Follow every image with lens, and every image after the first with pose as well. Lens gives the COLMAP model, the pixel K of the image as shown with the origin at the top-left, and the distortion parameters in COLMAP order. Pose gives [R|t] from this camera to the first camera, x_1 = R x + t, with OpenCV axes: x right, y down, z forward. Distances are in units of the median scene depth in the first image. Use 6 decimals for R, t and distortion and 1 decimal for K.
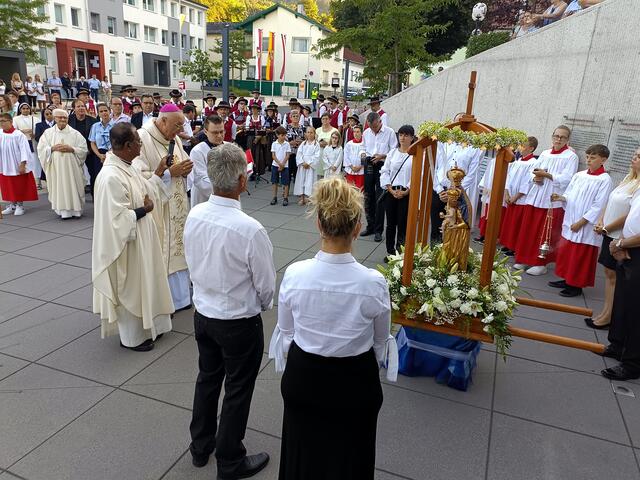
lens RADIAL K [[466.3, 0, 322.4], [0, 466.3, 241.8], [0, 0, 1]] dist [0.033749, -0.028585]
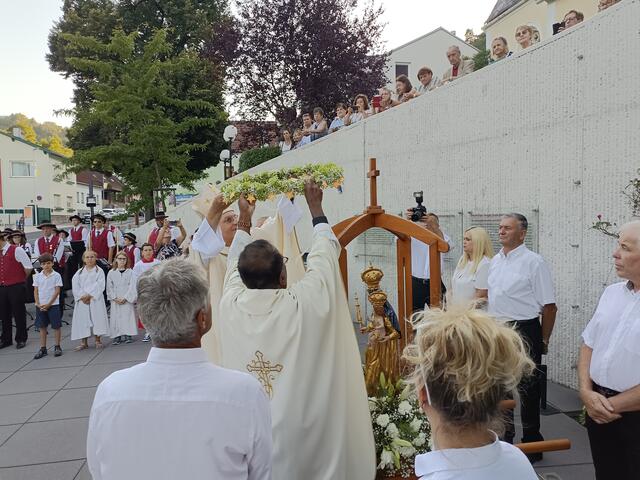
lens RADIAL K [[466.3, 0, 320.7], [0, 466.3, 240.2], [0, 0, 1]] dist [0.033749, -0.028585]
pose [[0.863109, -0.094411, 0.496114, -0.015905], [0.211904, 0.959411, -0.186082, -0.005626], [-0.458409, 0.265737, 0.848083, 0.026099]]
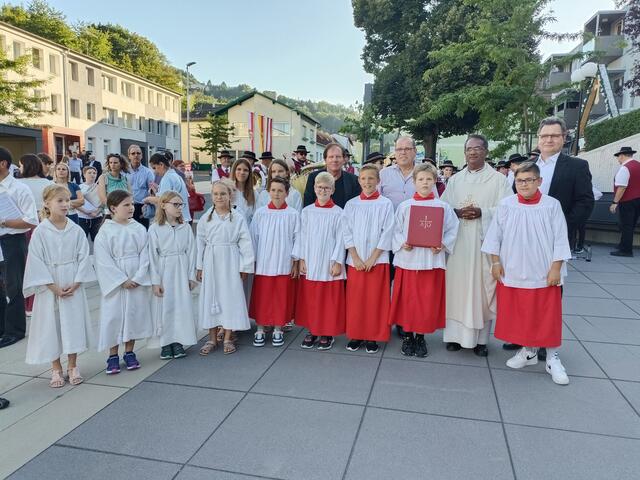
lens RADIAL K [[466.3, 0, 316.8], [0, 466.3, 241.1], [0, 0, 1]] dist [0.033749, -0.028585]
pose [[0.991147, -0.050187, 0.122921, -0.131231], [0.070854, 0.982891, -0.170016, -0.011066], [-0.112285, 0.177221, 0.977745, 0.072642]]
